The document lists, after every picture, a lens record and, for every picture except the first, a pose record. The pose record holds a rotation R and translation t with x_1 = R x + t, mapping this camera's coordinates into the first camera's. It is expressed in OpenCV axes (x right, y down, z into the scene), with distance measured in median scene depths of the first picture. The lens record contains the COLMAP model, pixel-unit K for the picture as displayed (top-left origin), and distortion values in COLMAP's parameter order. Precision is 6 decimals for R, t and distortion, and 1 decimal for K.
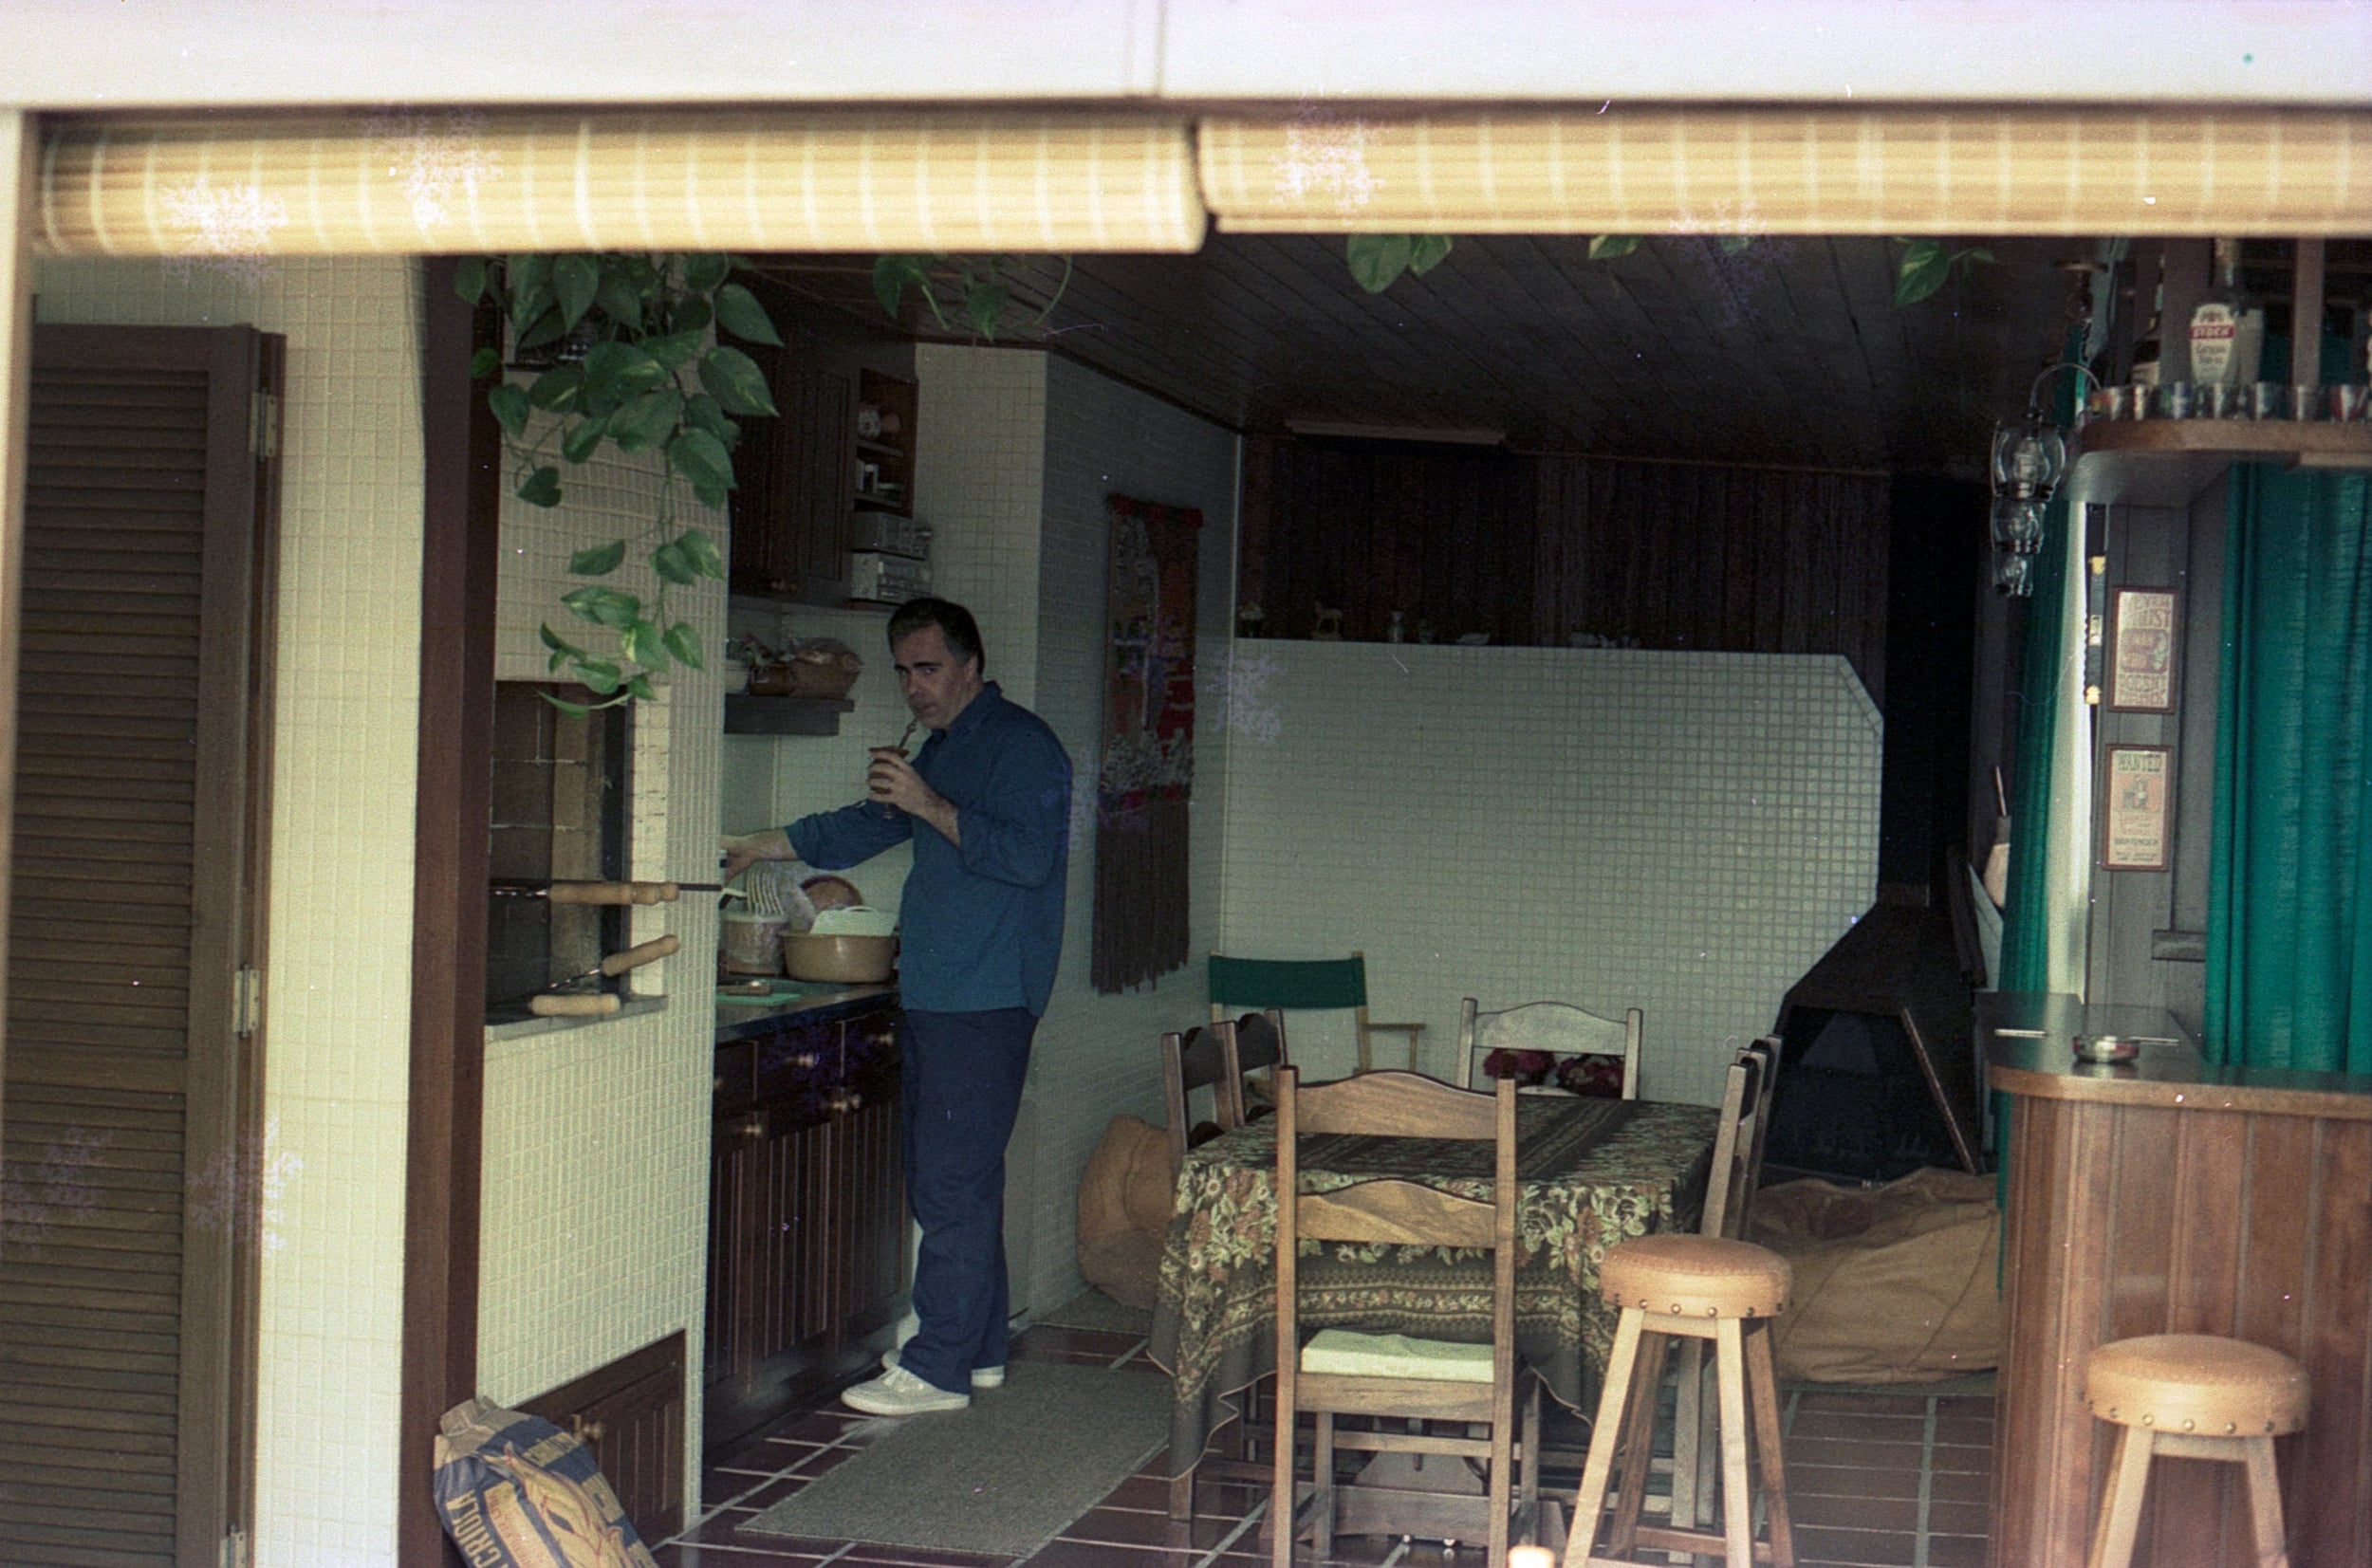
lens RADIAL K [[3606.8, 0, 1139.6], [0, 3606.8, 731.3], [0, 0, 1]] dist [-0.033756, -0.100260]
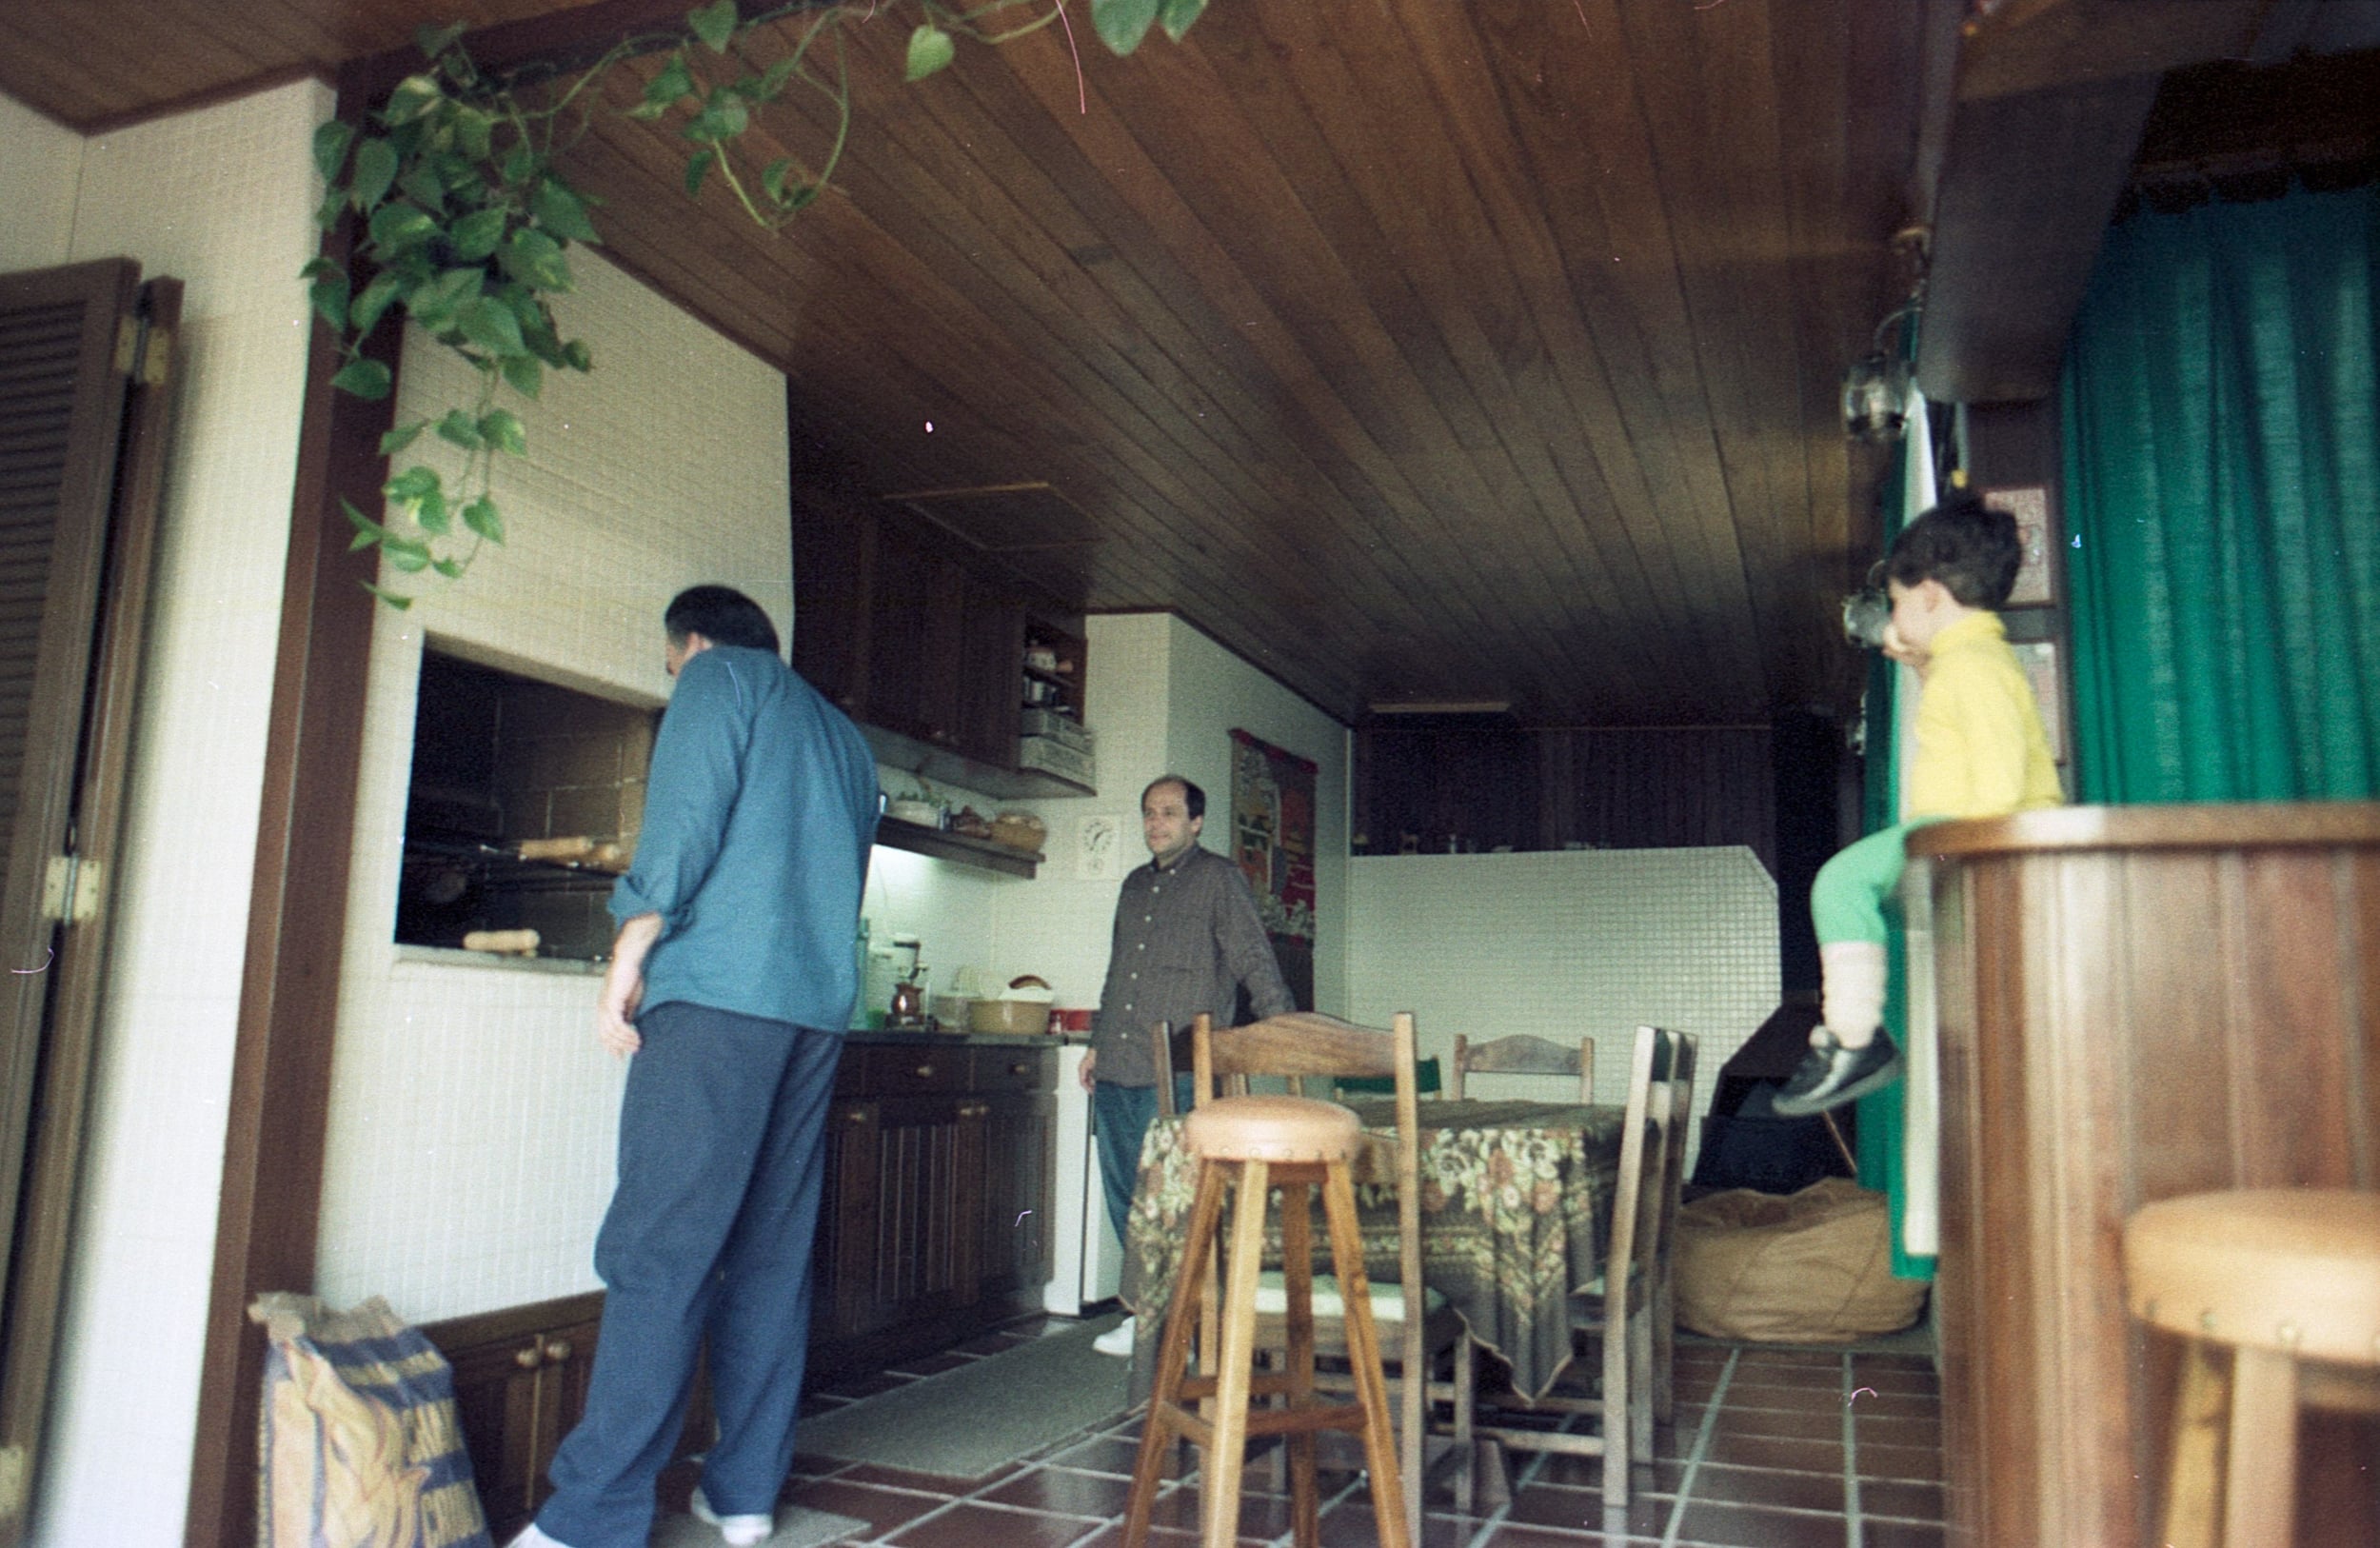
lens RADIAL K [[1637.2, 0, 1190.0], [0, 1637.2, 774.0], [0, 0, 1]] dist [-0.073875, 0.060551]
pose [[0.988960, -0.036603, -0.143591, 0.067335], [0.011967, 0.985575, -0.168818, 0.064623], [0.147699, 0.165236, 0.975132, 0.317199]]
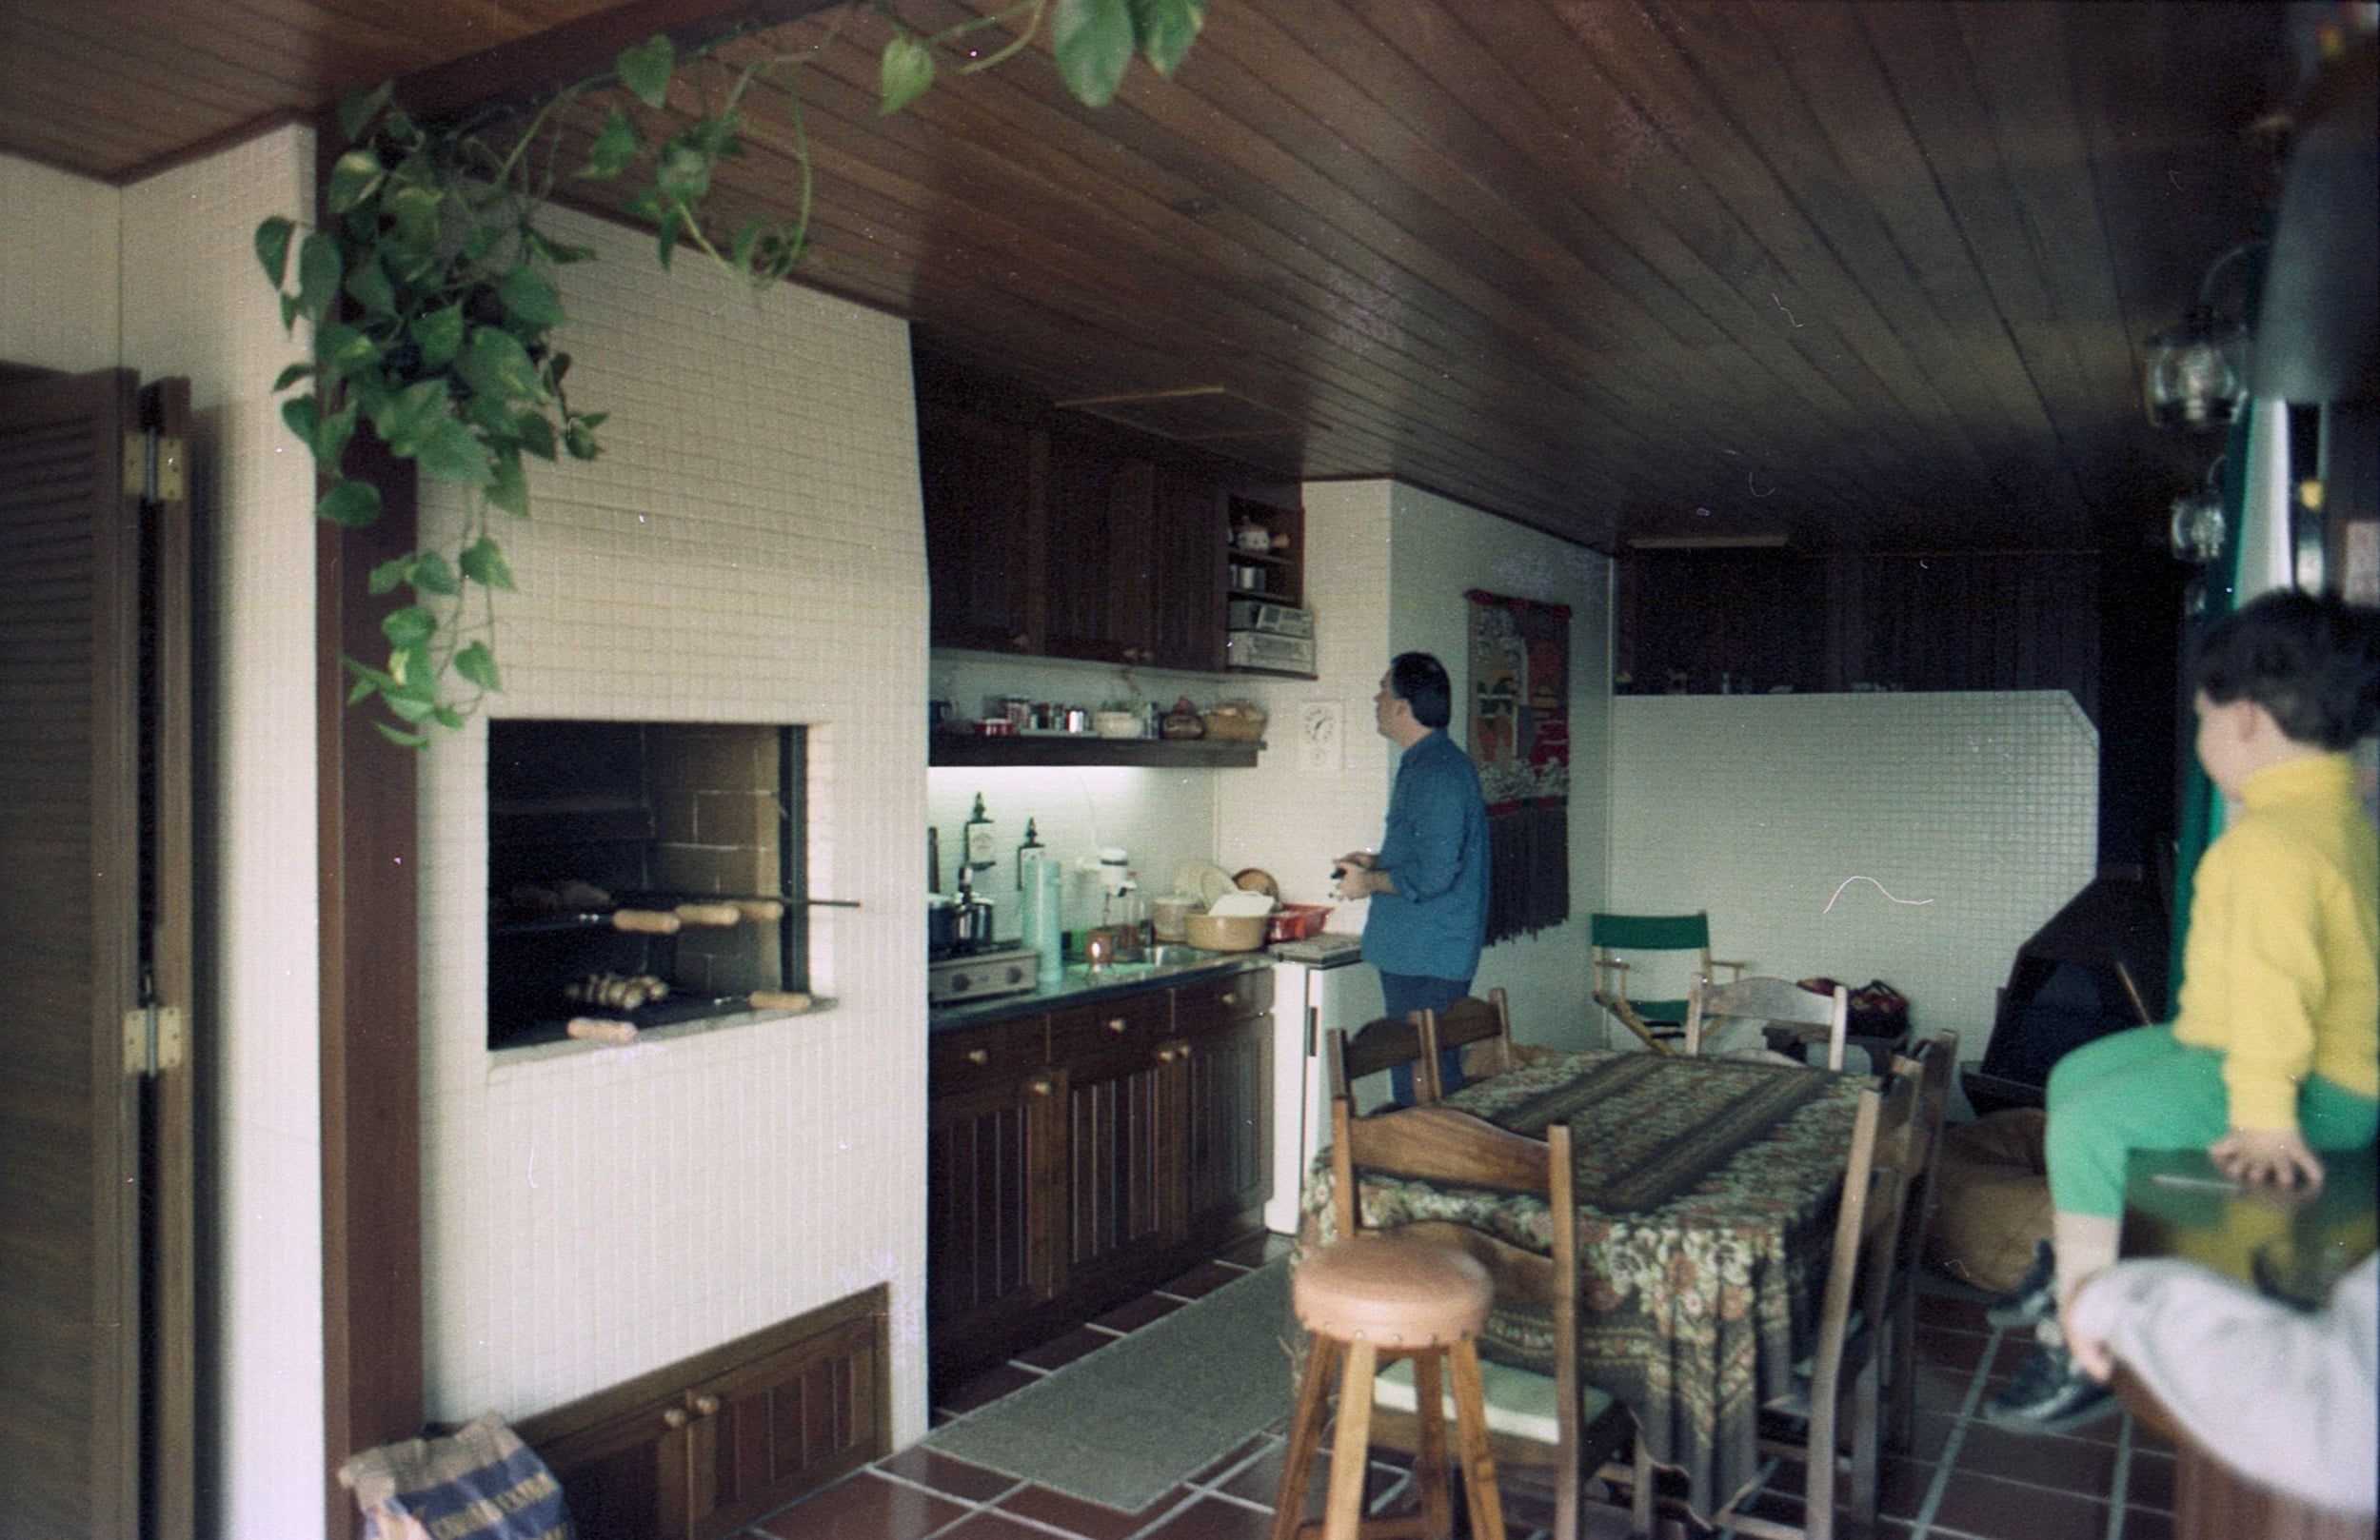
lens RADIAL K [[1611.2, 0, 1190.0], [0, 1611.2, 770.0], [0, 0, 1]] dist [-0.077345, 0.079952]
pose [[0.941420, -0.023616, -0.336408, 0.091865], [0.023039, 0.999718, -0.005710, 0.004681], [0.336448, -0.002375, 0.941699, 0.358899]]
